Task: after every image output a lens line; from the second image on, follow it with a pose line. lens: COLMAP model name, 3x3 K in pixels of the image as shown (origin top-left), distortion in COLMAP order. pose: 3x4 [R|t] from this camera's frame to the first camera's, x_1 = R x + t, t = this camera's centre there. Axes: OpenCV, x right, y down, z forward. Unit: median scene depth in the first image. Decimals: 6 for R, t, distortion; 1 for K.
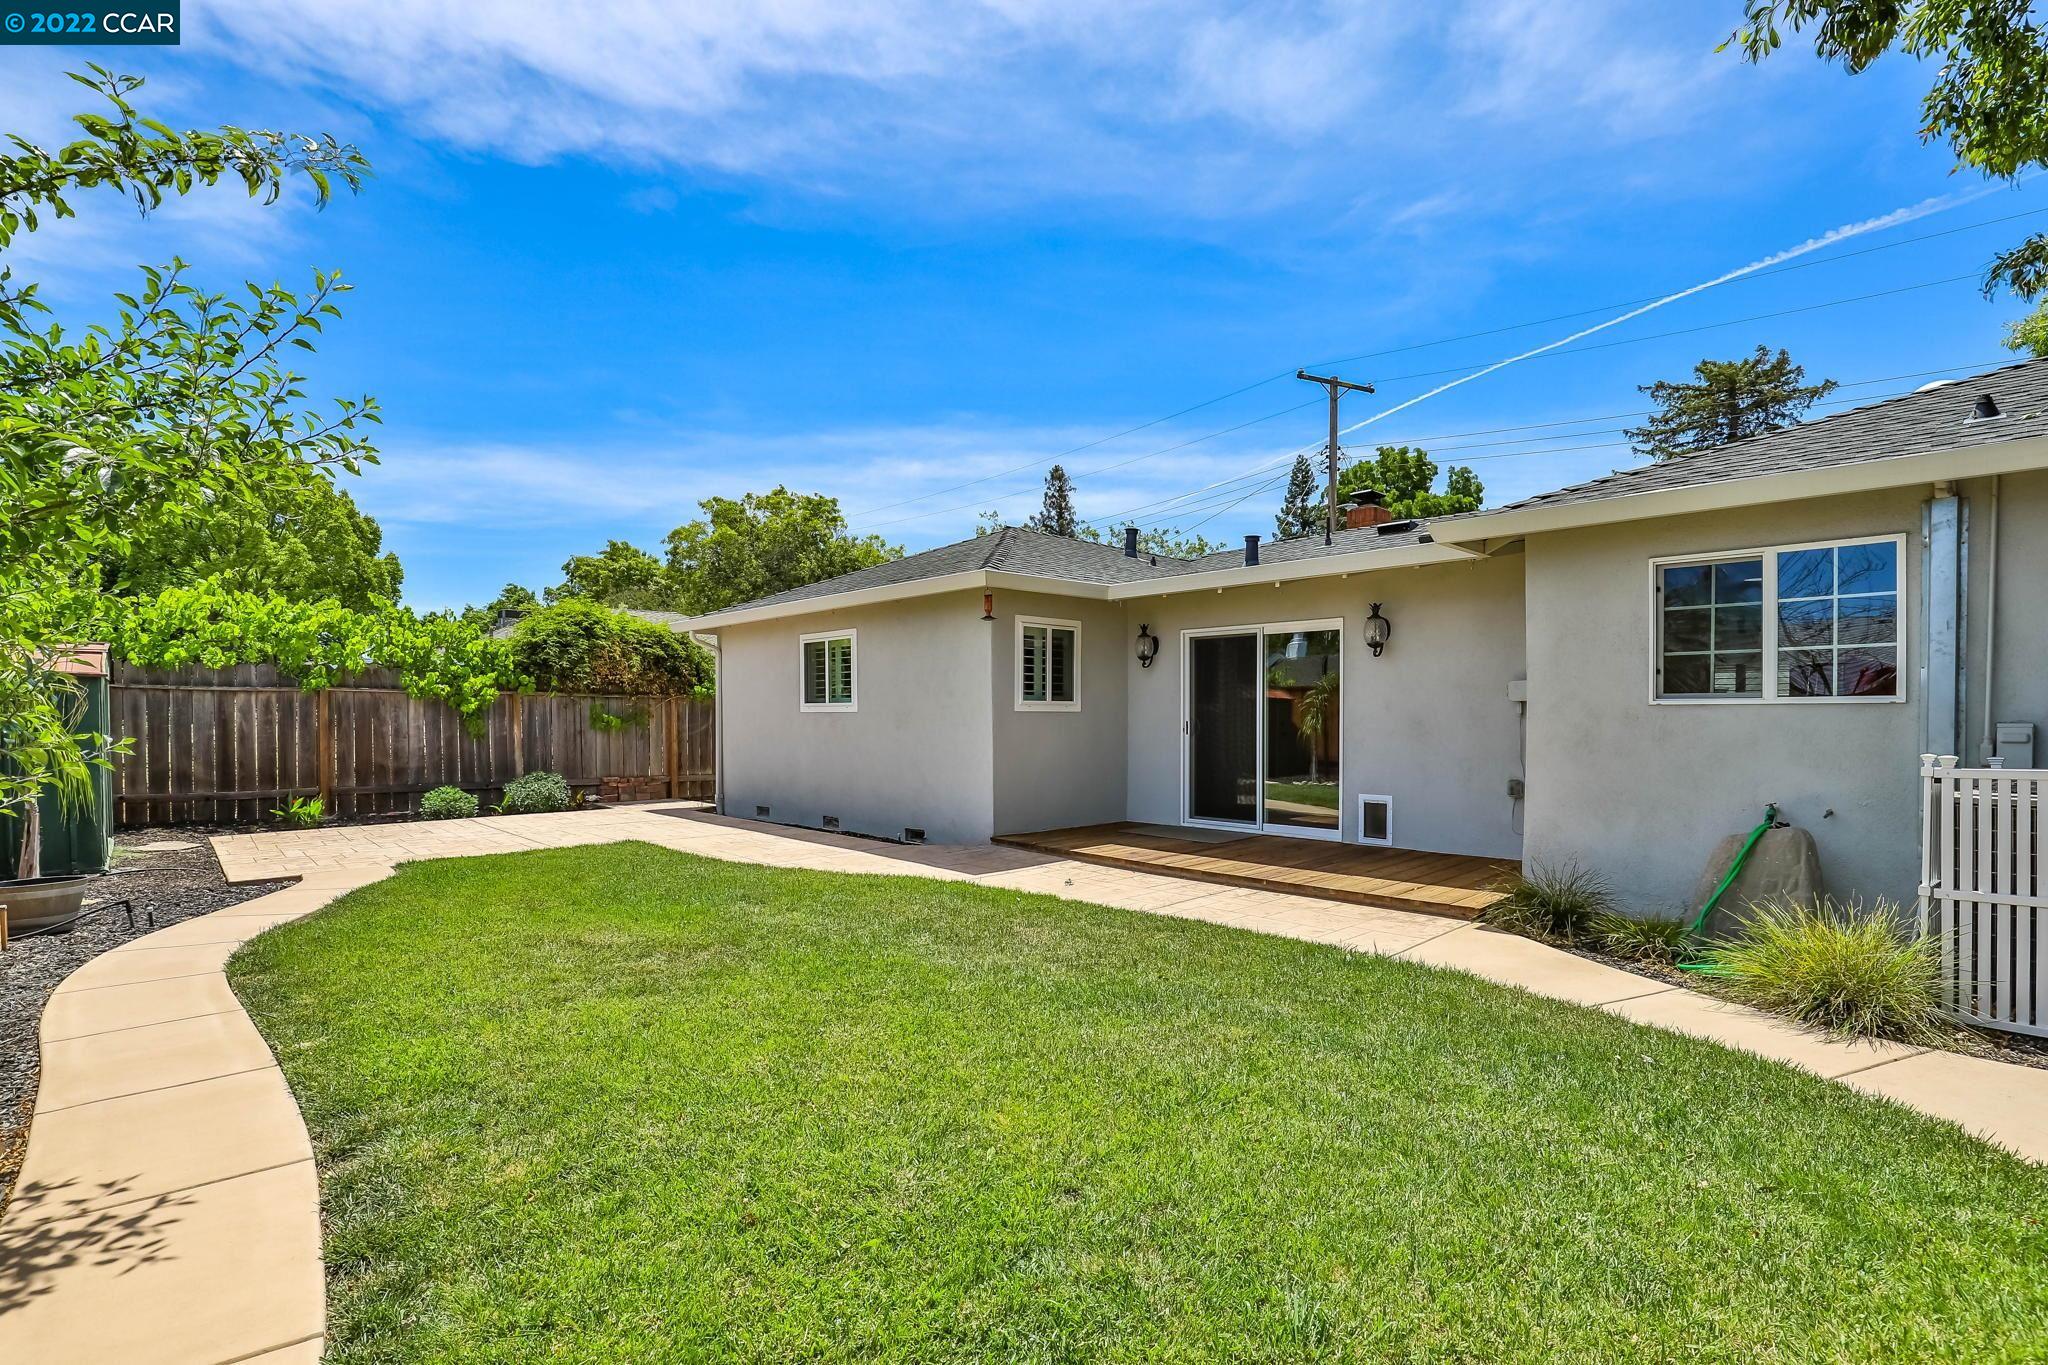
lens RADIAL K [[964.3, 0, 1020.8], [0, 964.3, 724.1], [0, 0, 1]] dist [-0.026431, 0.000345]
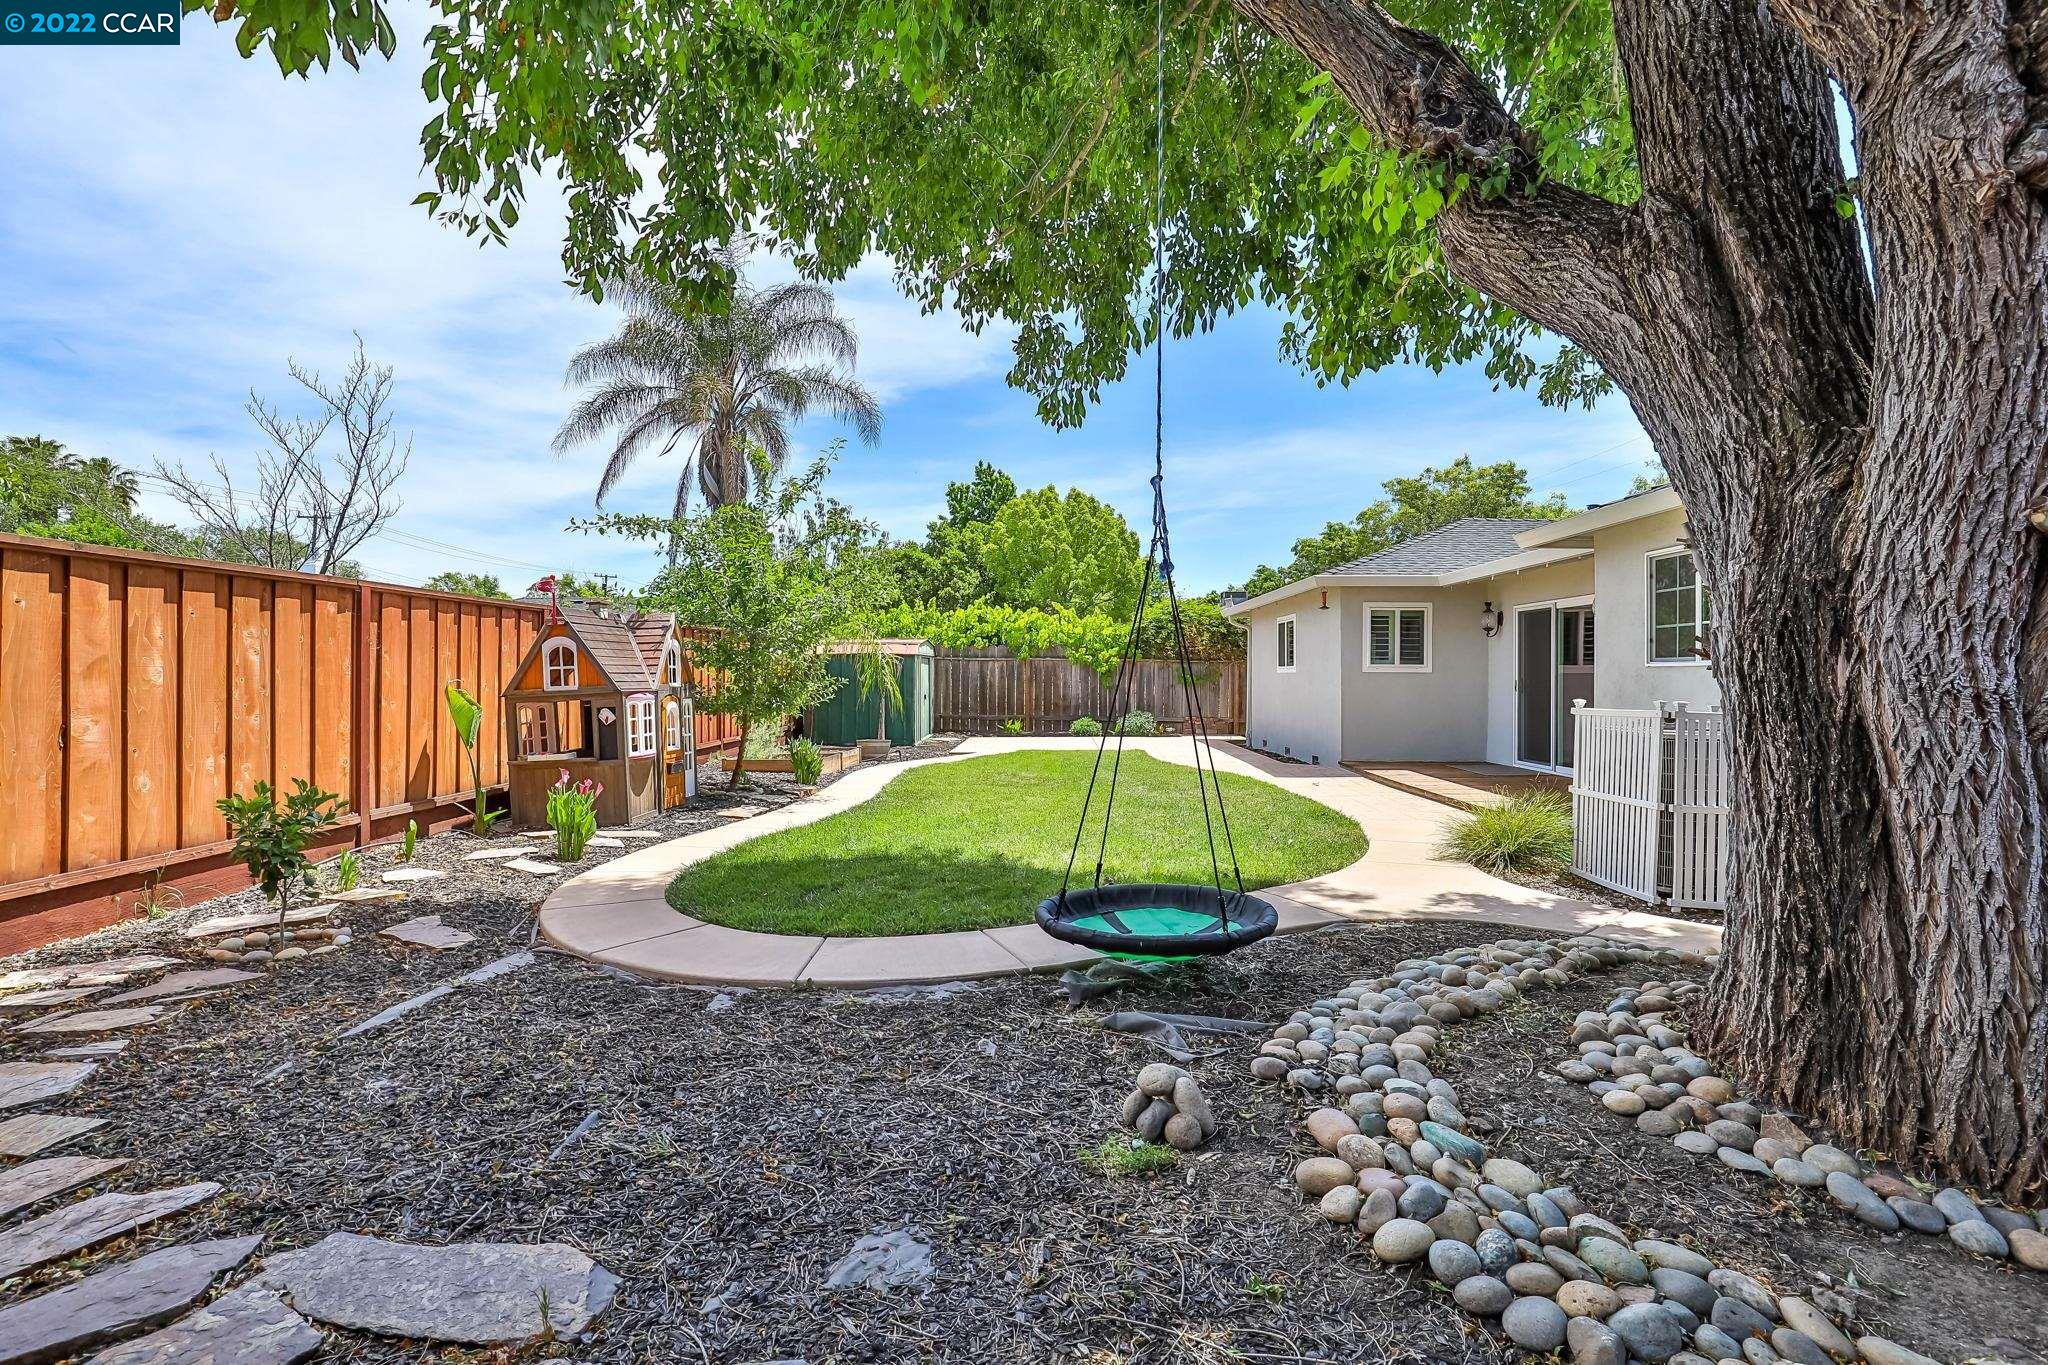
lens RADIAL K [[946.8, 0, 1020.1], [0, 946.8, 680.0], [0, 0, 1]] dist [-0.024015, 0.000186]
pose [[0.710275, 0.006760, -0.703892, 0.473555], [-0.010735, 0.999942, -0.001228, 0.004207], [0.703843, 0.008428, 0.710306, -0.243217]]
